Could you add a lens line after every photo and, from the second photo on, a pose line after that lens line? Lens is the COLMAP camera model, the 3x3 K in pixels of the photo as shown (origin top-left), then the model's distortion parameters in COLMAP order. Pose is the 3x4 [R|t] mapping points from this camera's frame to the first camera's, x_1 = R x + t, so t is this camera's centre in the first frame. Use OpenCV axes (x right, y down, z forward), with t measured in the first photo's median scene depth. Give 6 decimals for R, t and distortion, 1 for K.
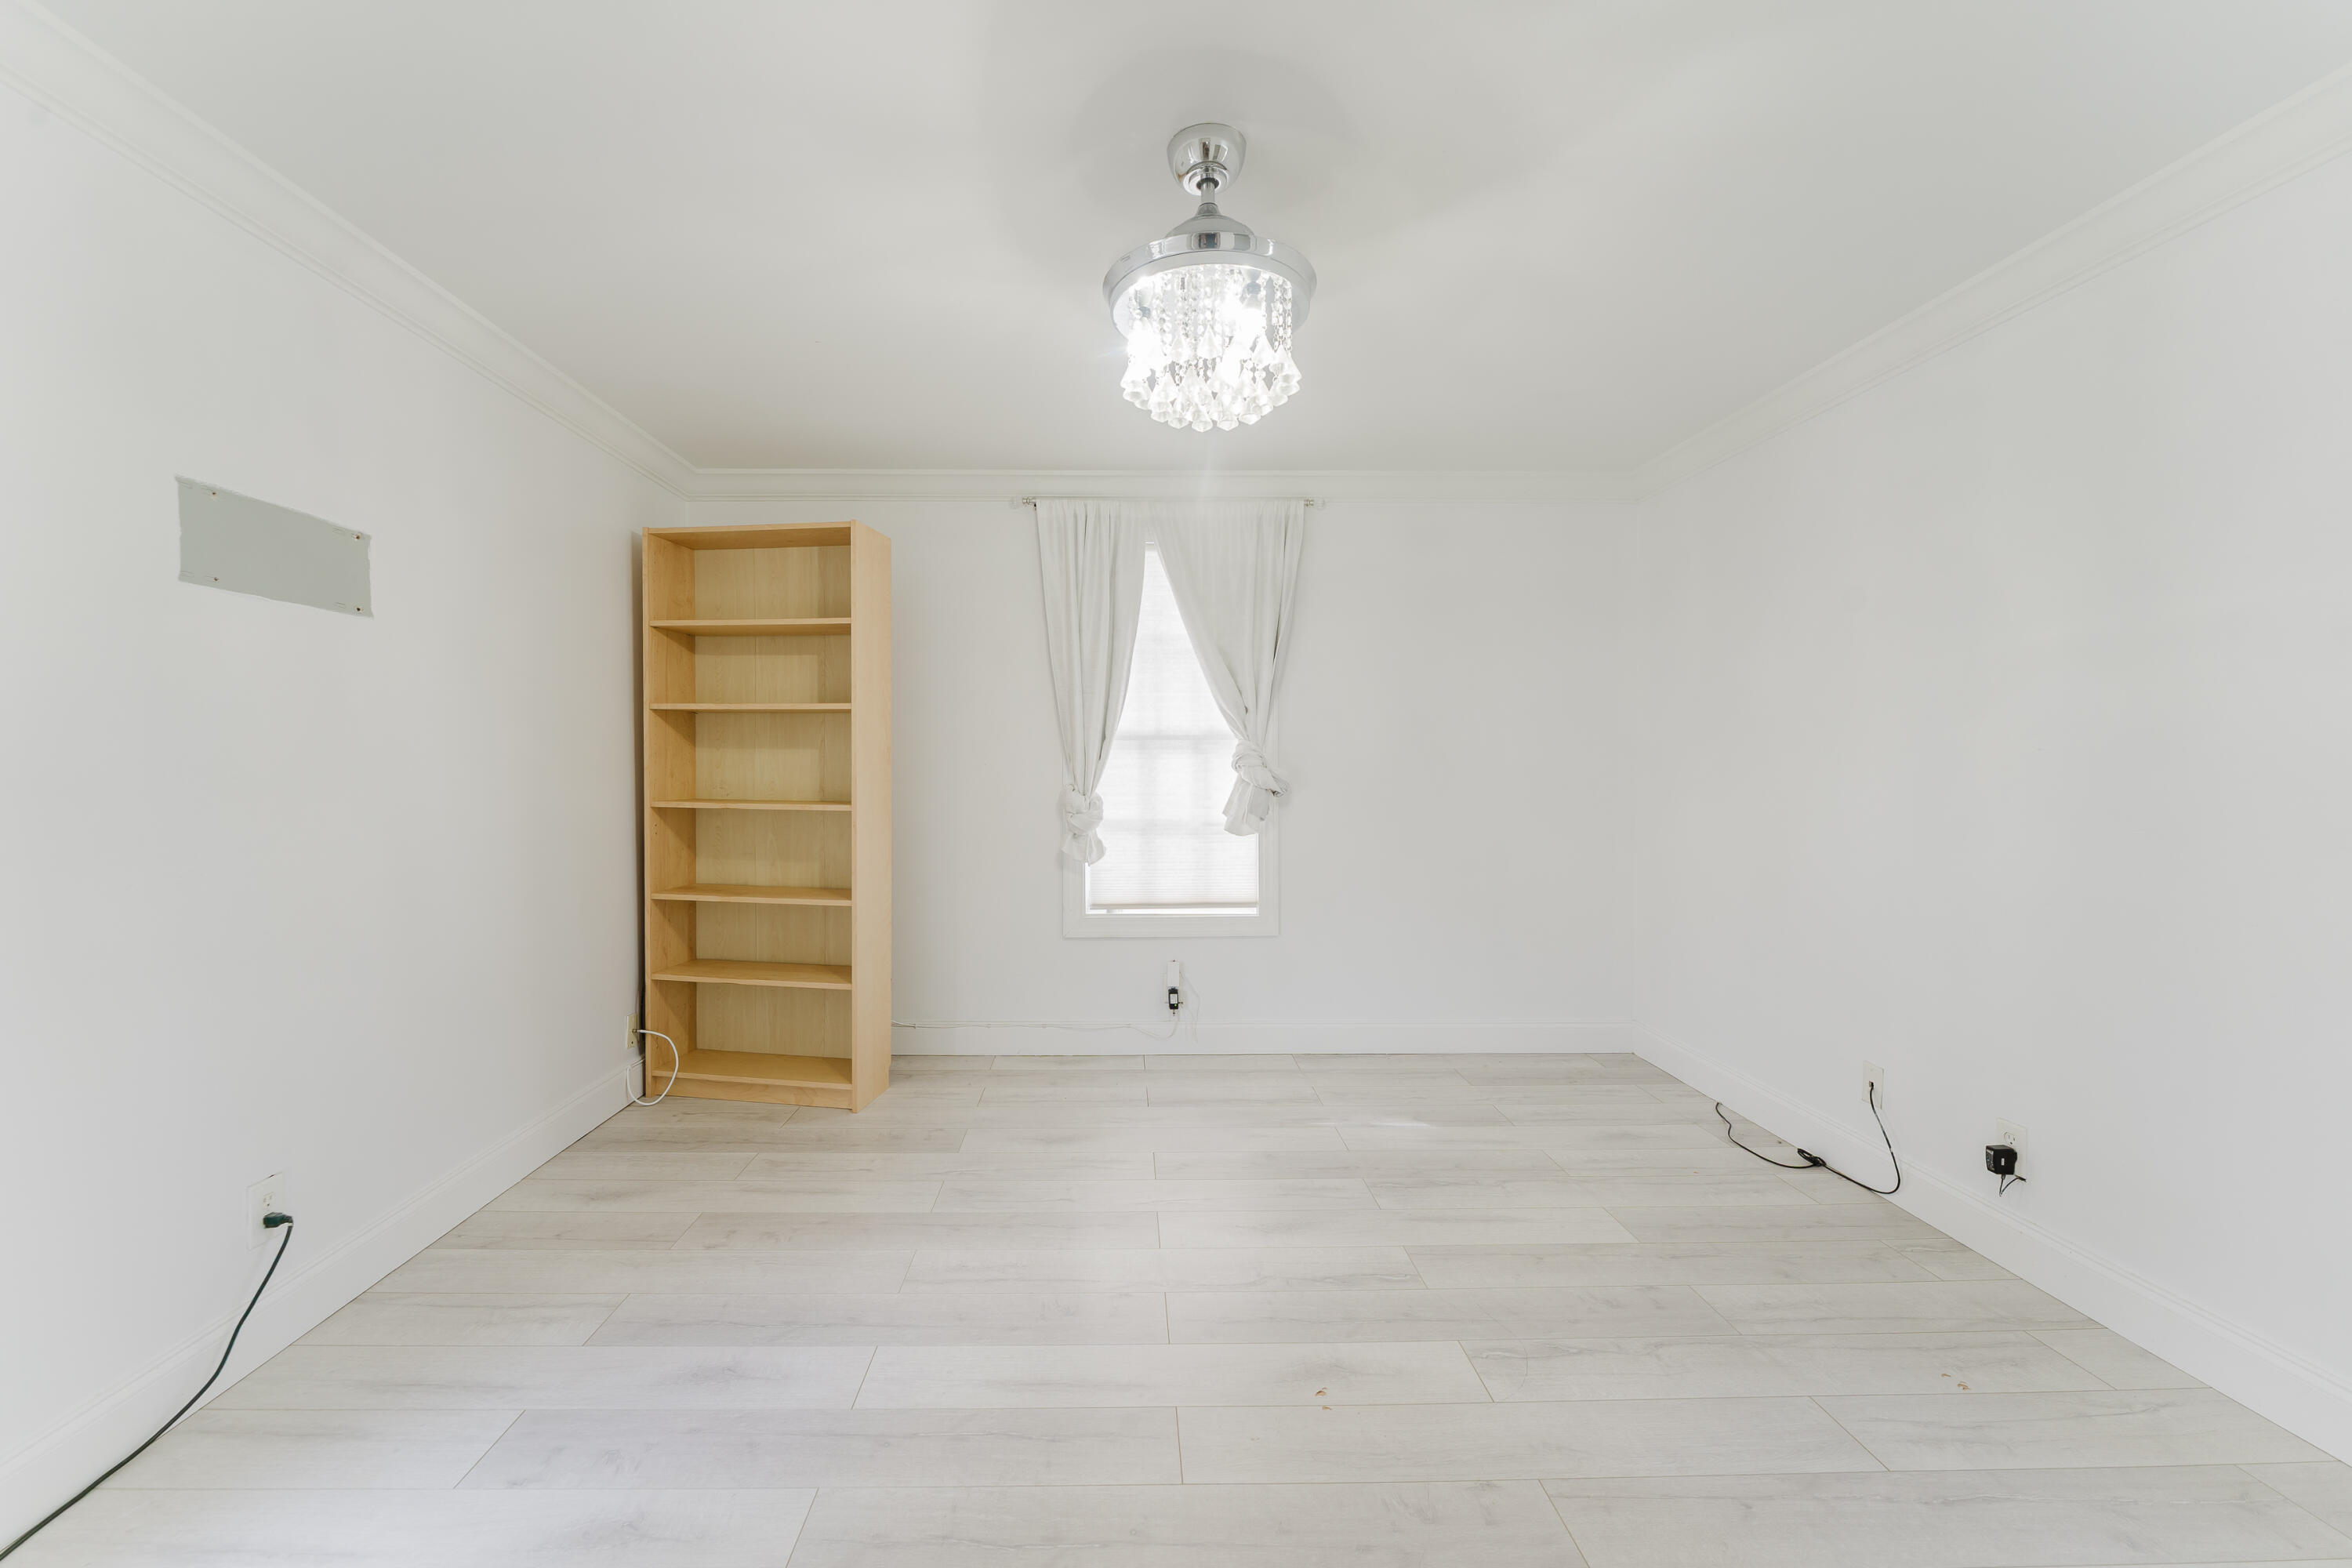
lens RADIAL K [[945.3, 0, 1157.2], [0, 945.3, 777.6], [0, 0, 1]] dist [0.000594, 0.000052]
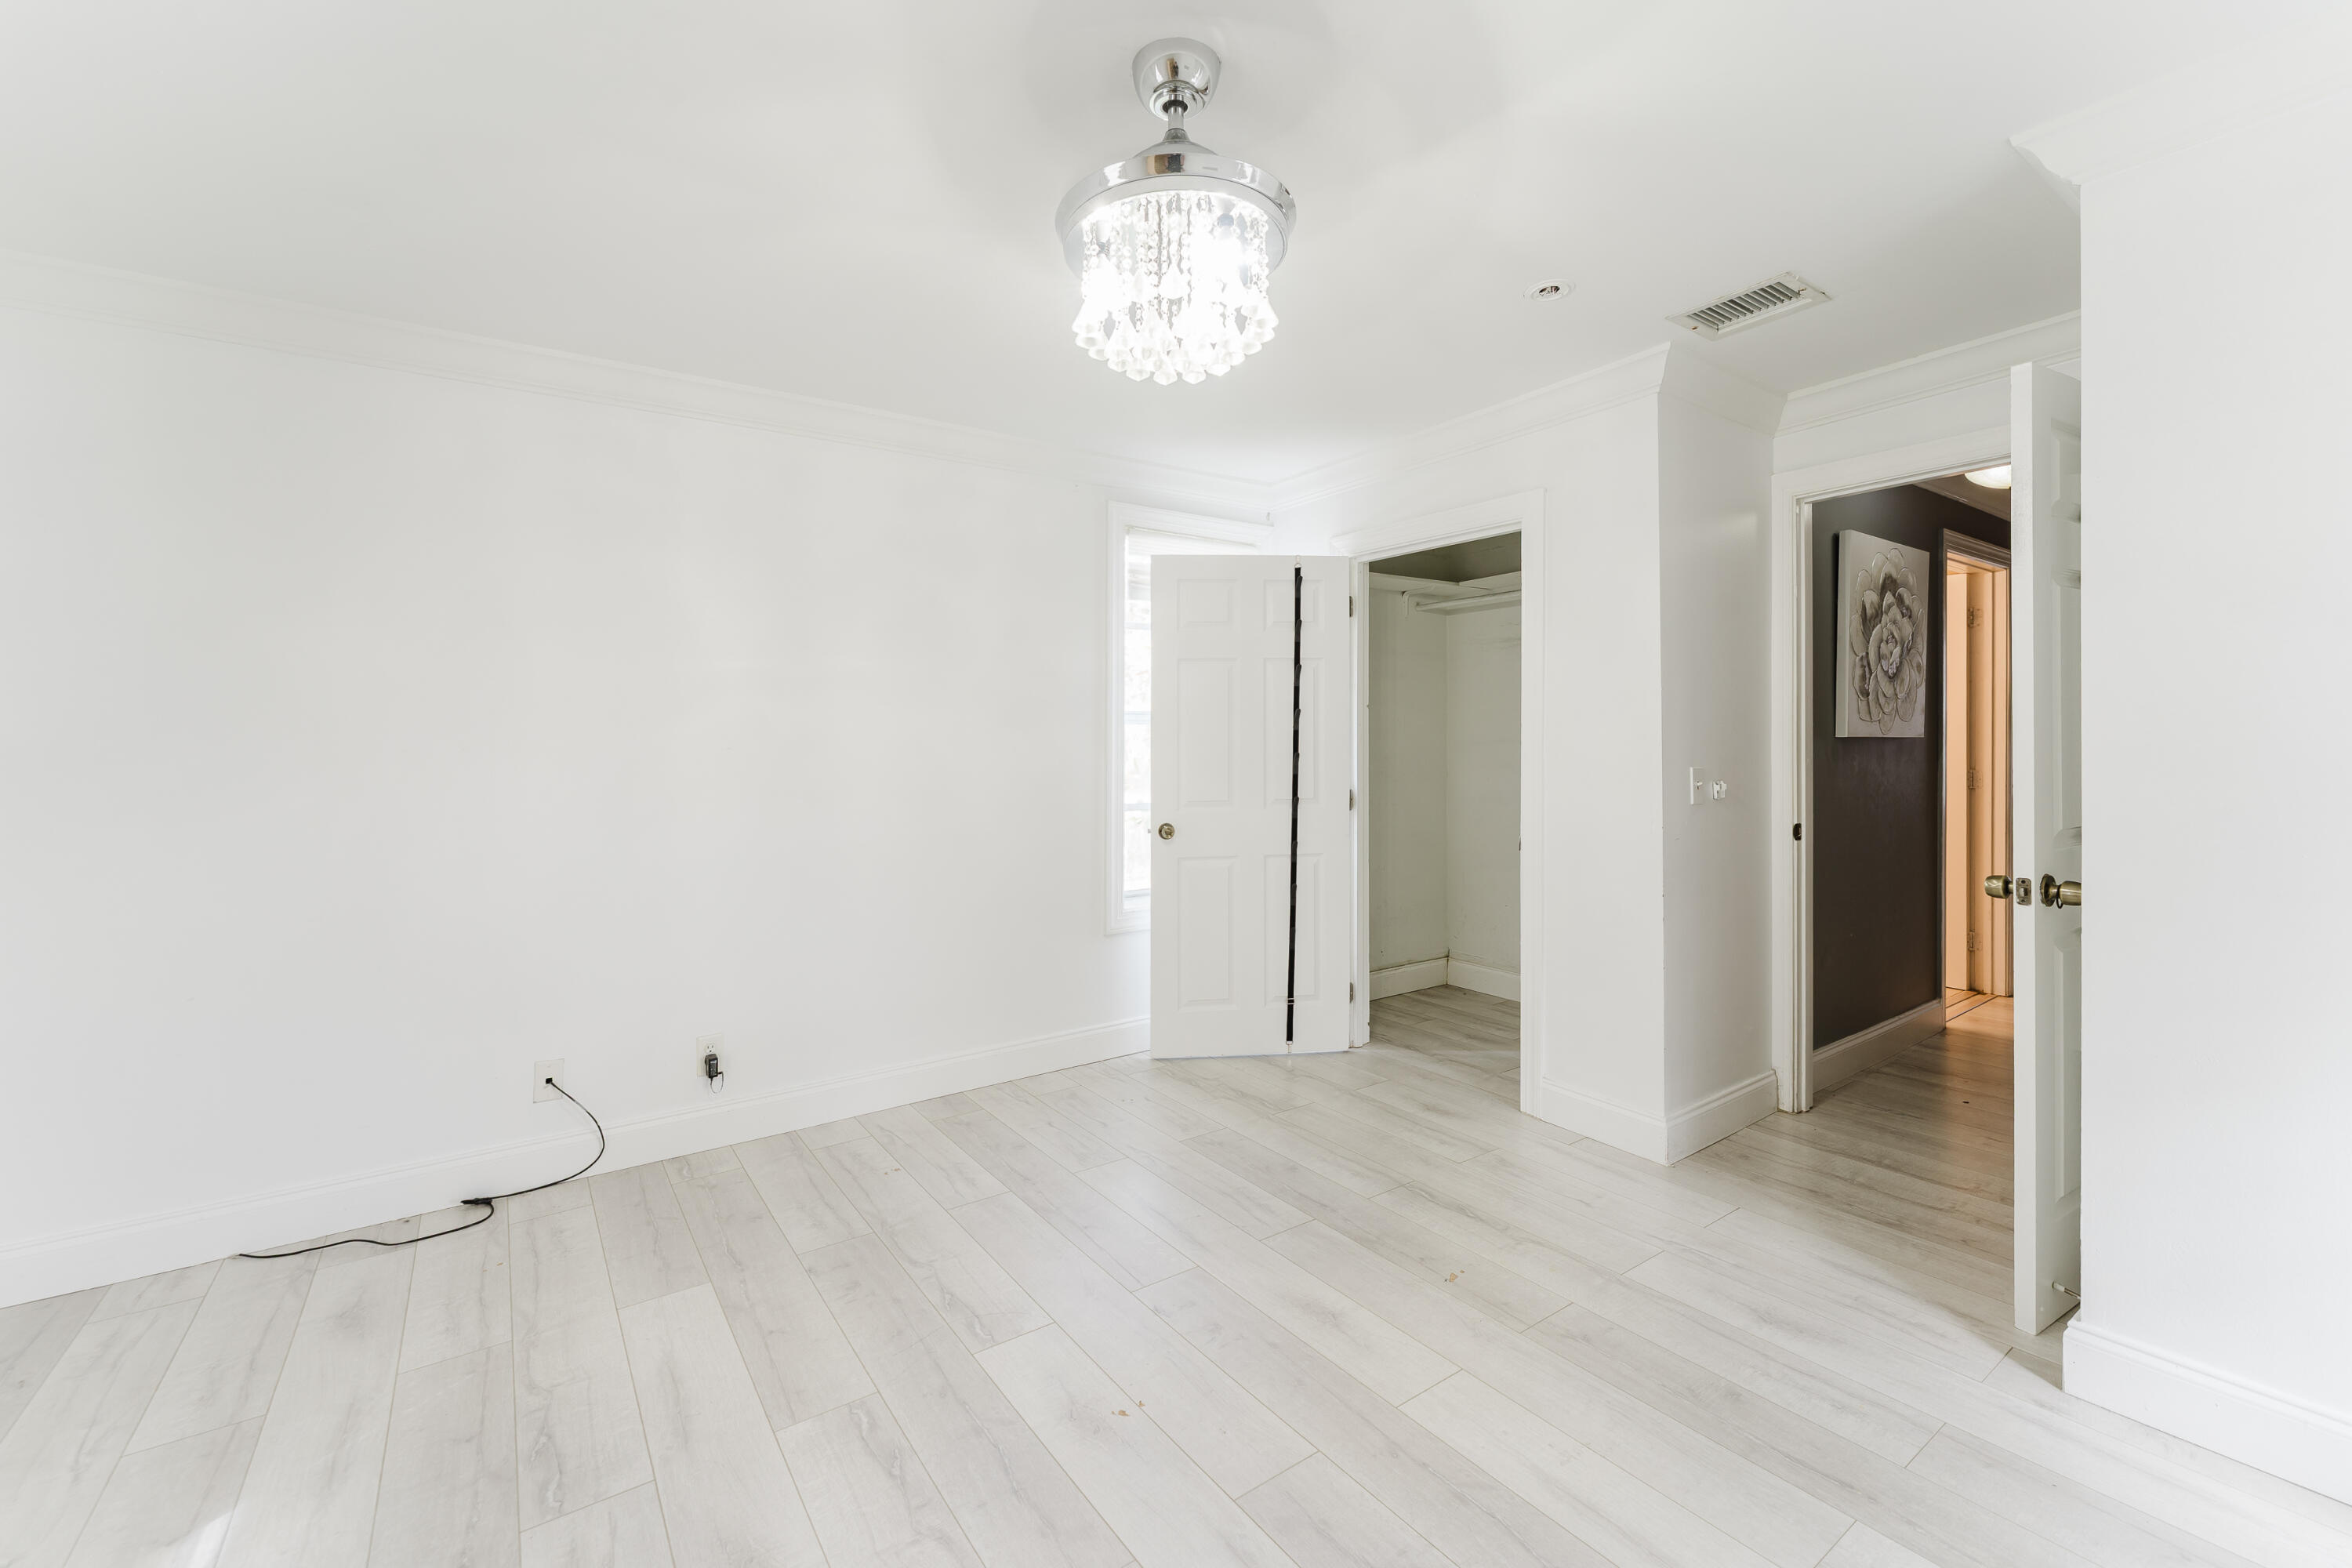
lens RADIAL K [[945.3, 0, 1157.2], [0, 945.3, 777.6], [0, 0, 1]] dist [0.000594, 0.000052]
pose [[-0.517600, -0.026127, 0.855224, -0.542418], [0.030531, 0.998333, 0.048976, -0.034511], [-0.855078, 0.051461, -0.515940, 1.192402]]
